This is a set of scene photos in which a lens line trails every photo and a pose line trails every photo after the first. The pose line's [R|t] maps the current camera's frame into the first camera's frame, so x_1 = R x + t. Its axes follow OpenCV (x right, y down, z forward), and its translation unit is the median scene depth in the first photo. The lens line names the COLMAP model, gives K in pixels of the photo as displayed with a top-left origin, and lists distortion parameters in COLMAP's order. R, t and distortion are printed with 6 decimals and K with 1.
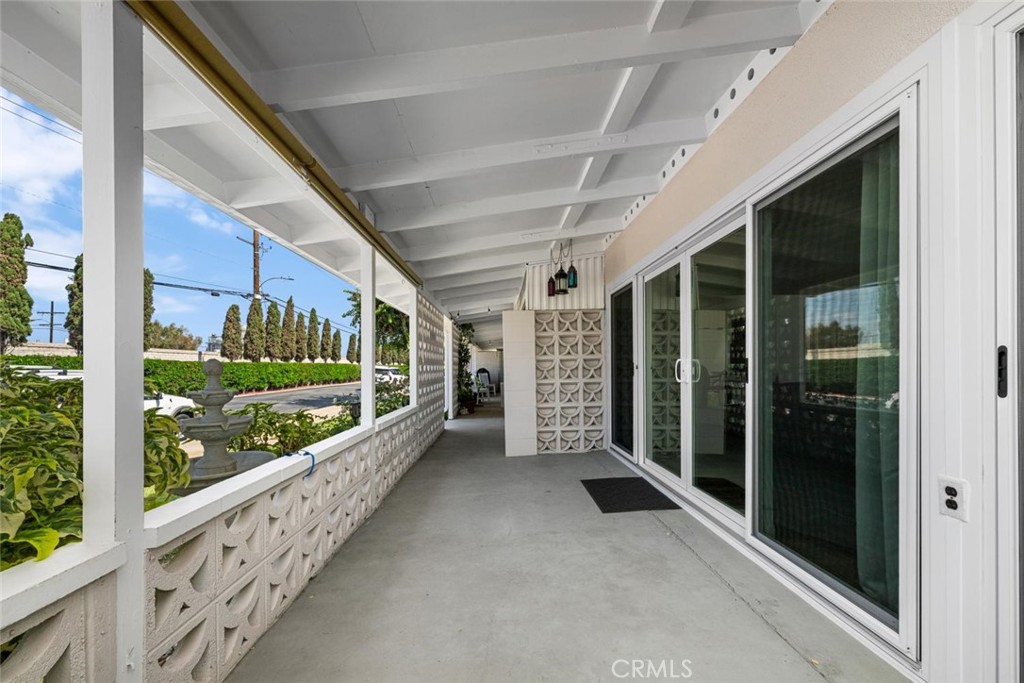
lens RADIAL K [[417.7, 0, 517.3], [0, 417.7, 352.5], [0, 0, 1]] dist [0.000879, 0.000039]
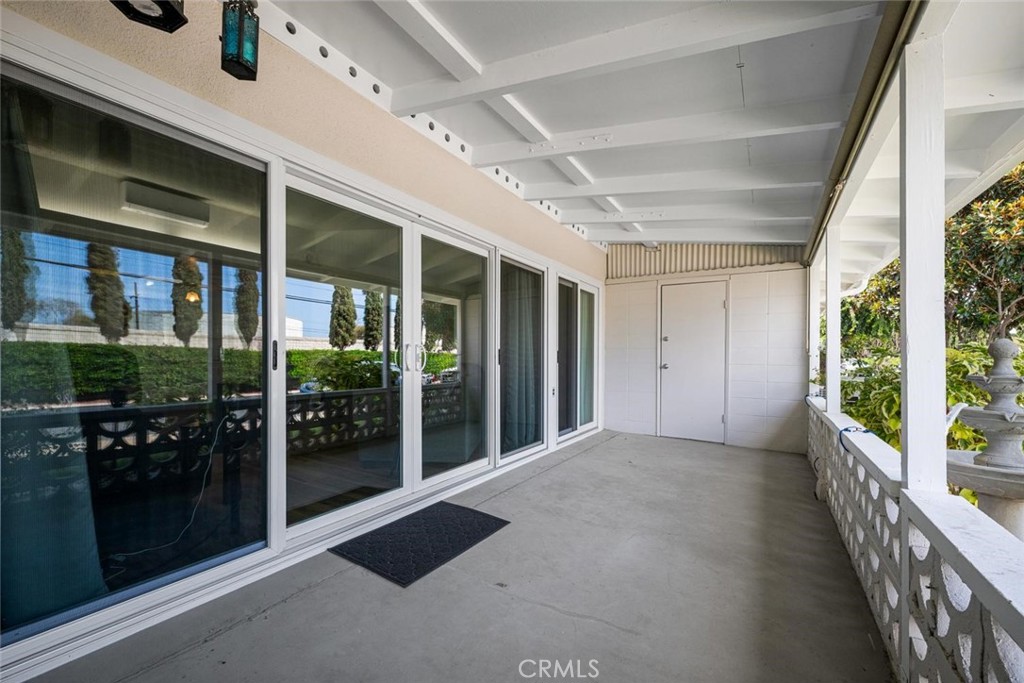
lens RADIAL K [[417.7, 0, 517.3], [0, 417.7, 352.5], [0, 0, 1]] dist [0.000879, 0.000039]
pose [[-0.833445, 0.011109, 0.552491, -0.335349], [-0.014746, 0.998995, -0.042333, 0.082250], [-0.552406, -0.043429, -0.832443, 2.028388]]
